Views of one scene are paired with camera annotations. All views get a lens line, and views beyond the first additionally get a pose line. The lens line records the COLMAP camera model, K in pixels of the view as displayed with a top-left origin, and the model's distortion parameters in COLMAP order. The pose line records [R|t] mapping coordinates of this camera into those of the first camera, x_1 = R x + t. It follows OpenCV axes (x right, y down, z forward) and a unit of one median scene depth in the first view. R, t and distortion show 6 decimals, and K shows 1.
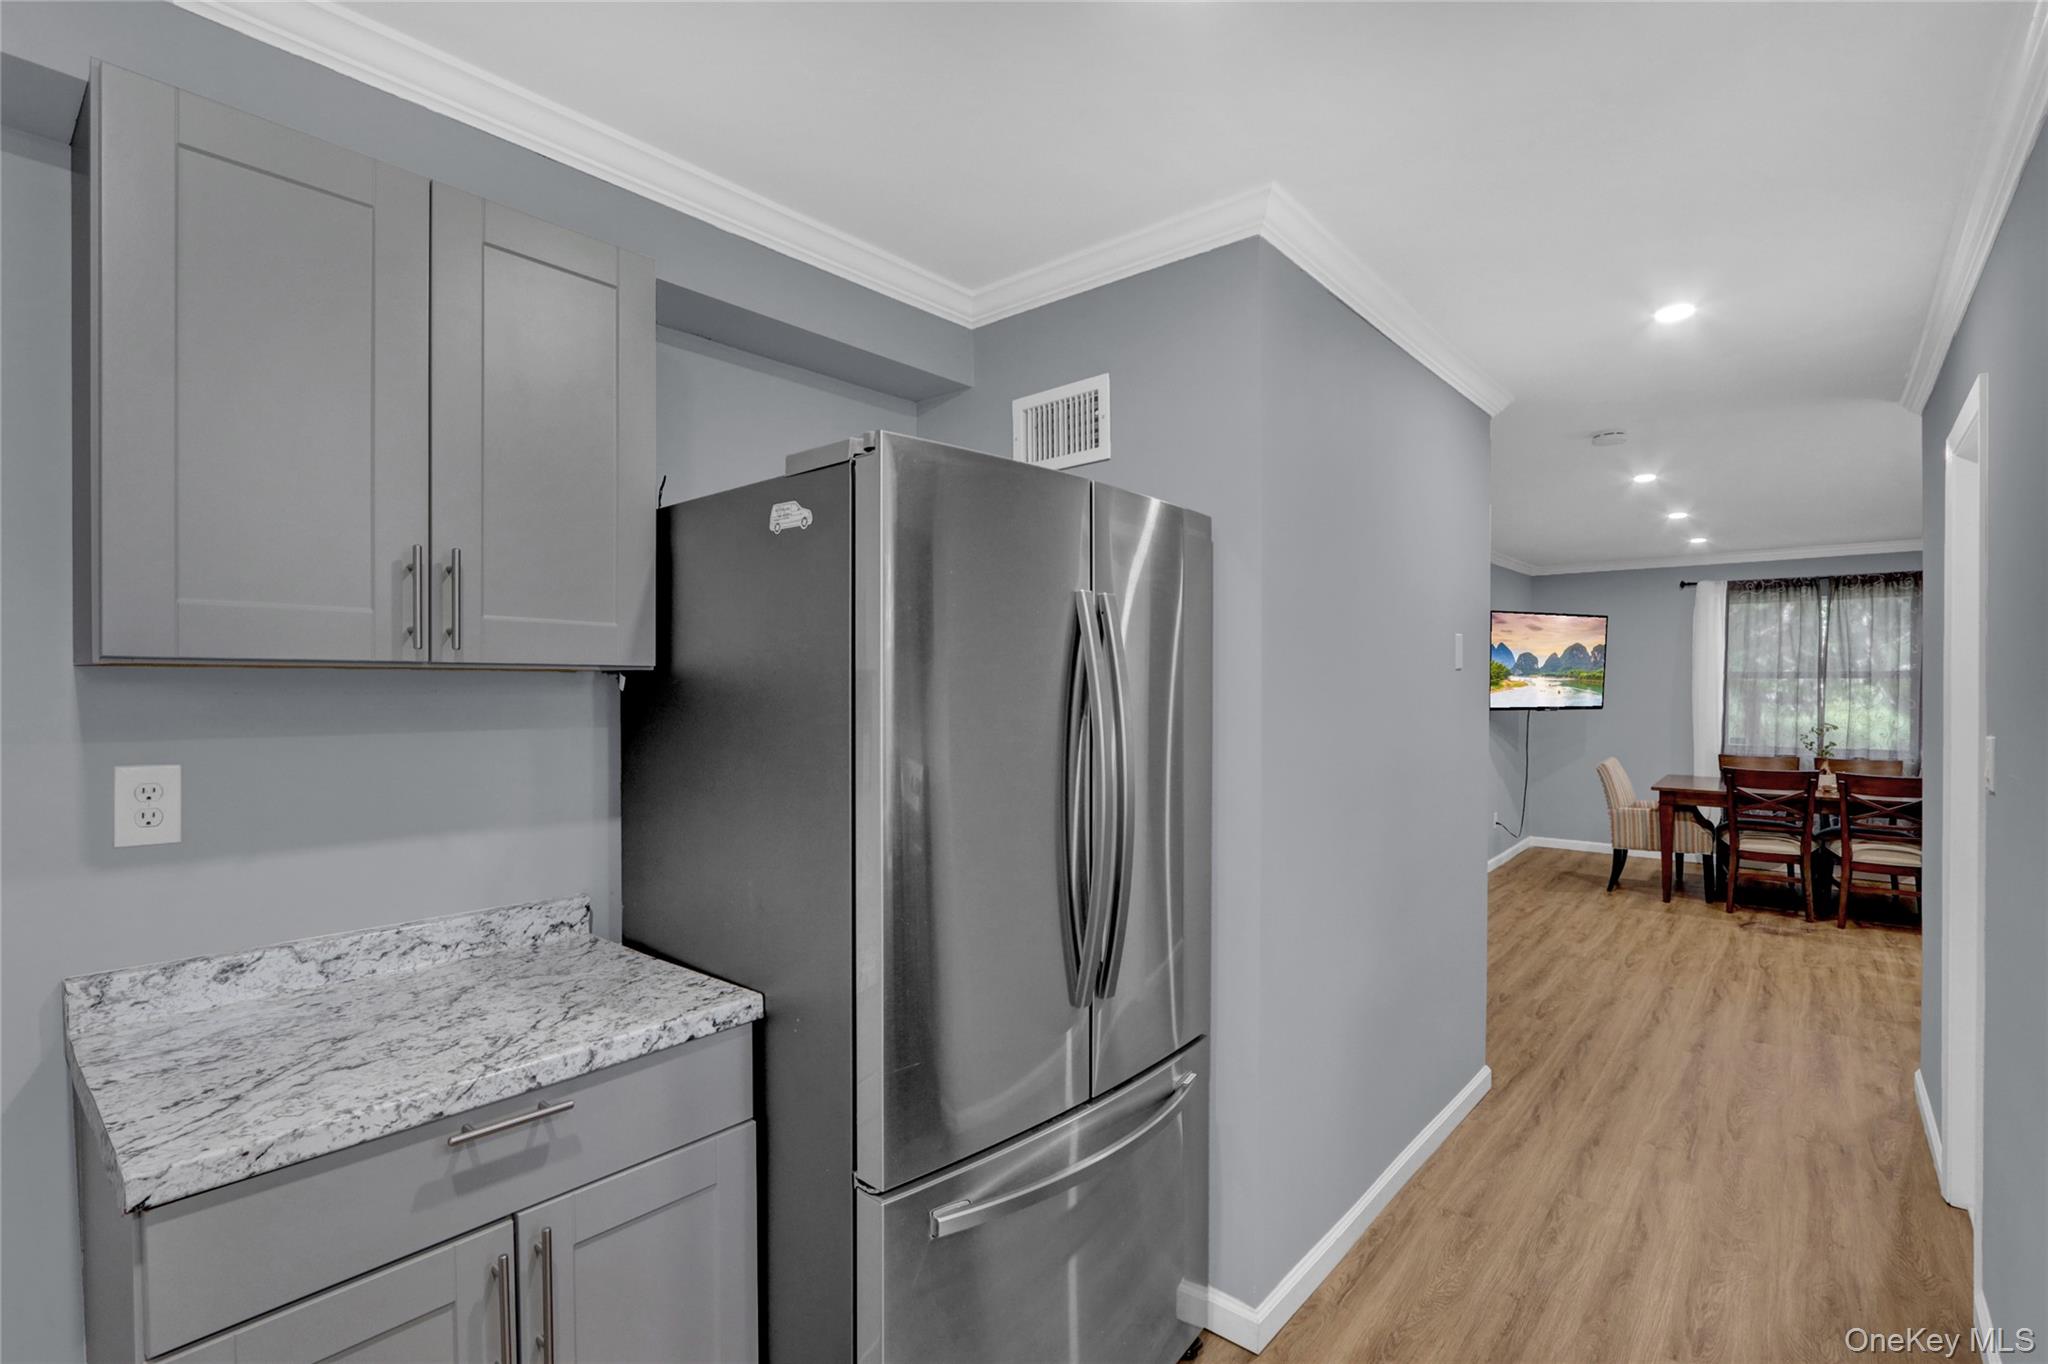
lens RADIAL K [[958.1, 0, 1024.0], [0, 958.1, 682.0], [0, 0, 1]] dist [-0.003731, -0.000425]
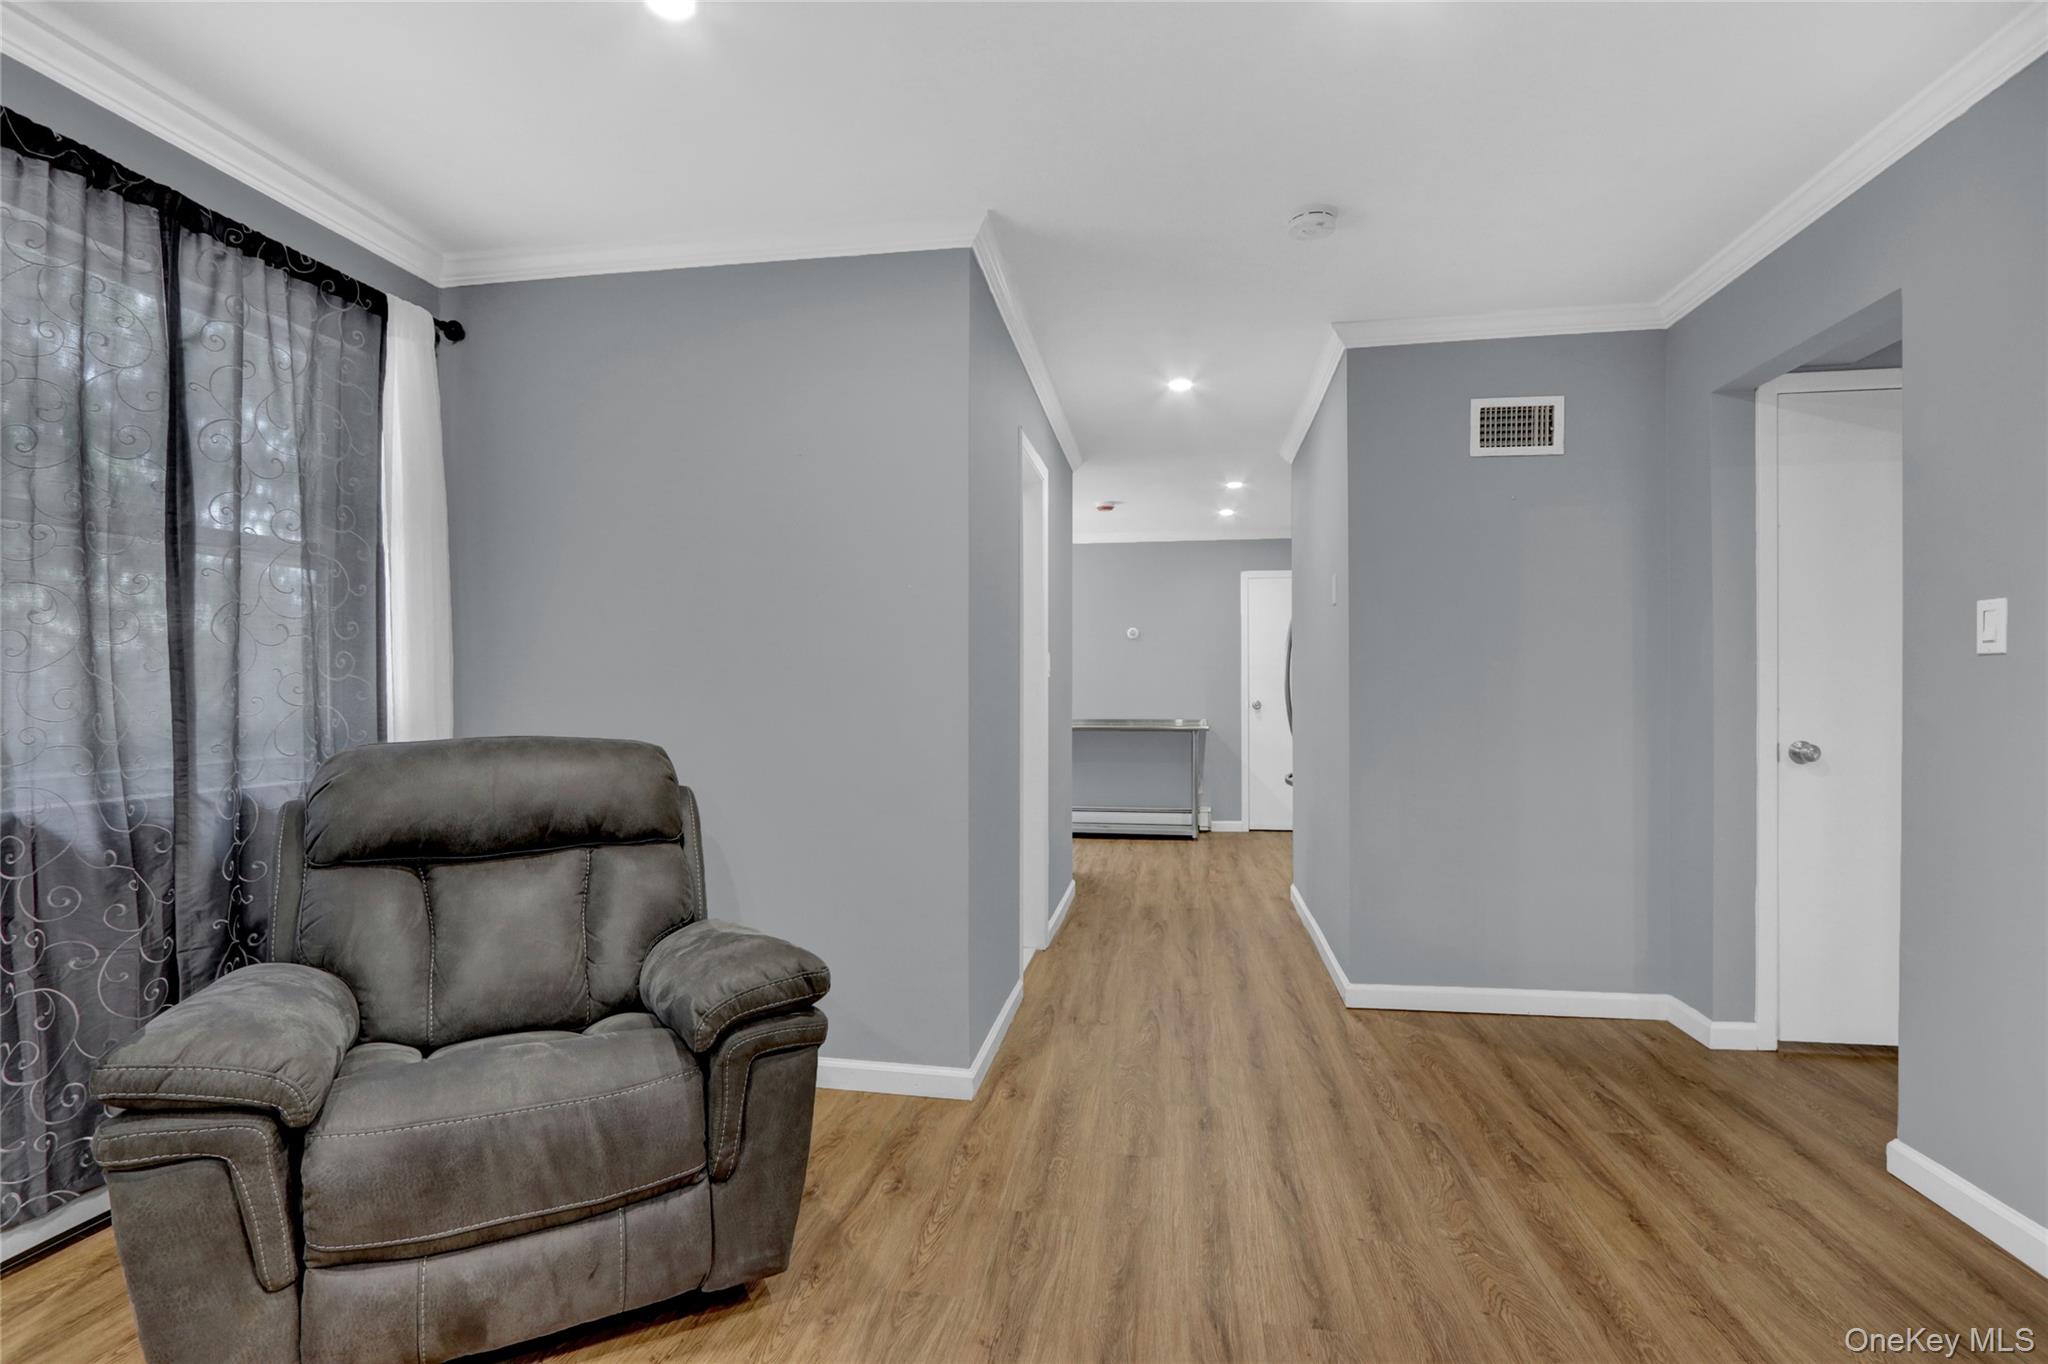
lens RADIAL K [[958.1, 0, 1024.0], [0, 958.1, 682.0], [0, 0, 1]] dist [-0.003731, -0.000425]
pose [[-0.858643, -0.007081, -0.512525, 1.024516], [-0.003621, 0.999963, -0.007749, 0.071528], [0.512562, -0.004798, -0.858637, 1.334091]]
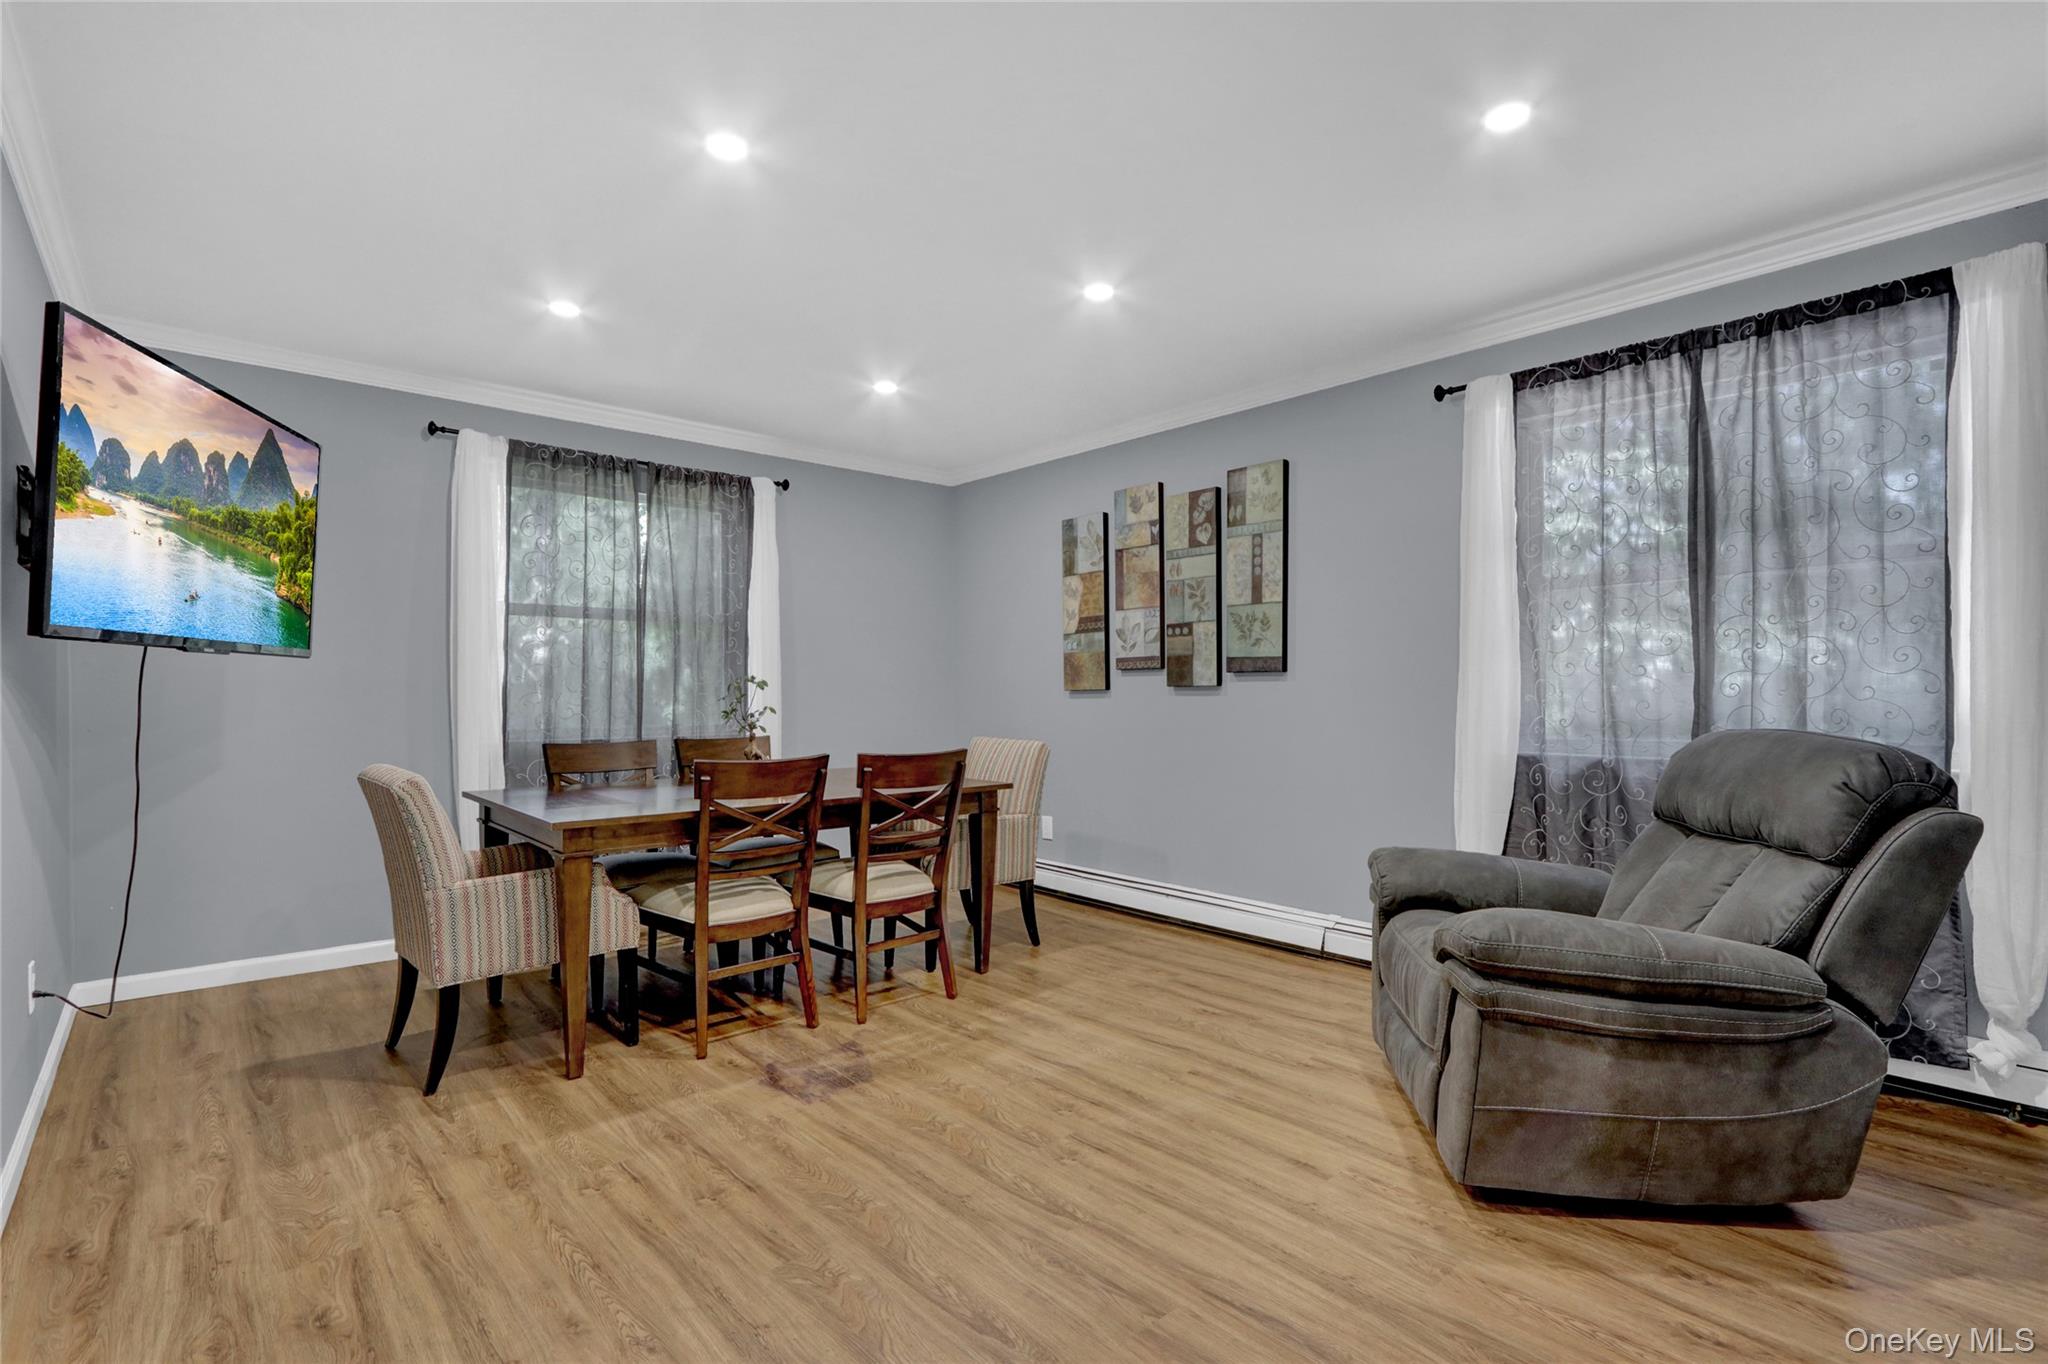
lens RADIAL K [[958.1, 0, 1024.0], [0, 958.1, 682.0], [0, 0, 1]] dist [-0.003731, -0.000425]
pose [[0.137101, 0.007514, 0.990529, 0.380138], [0.006073, 0.999946, -0.008426, 0.074456], [-0.990538, 0.007171, 0.137048, 1.068382]]
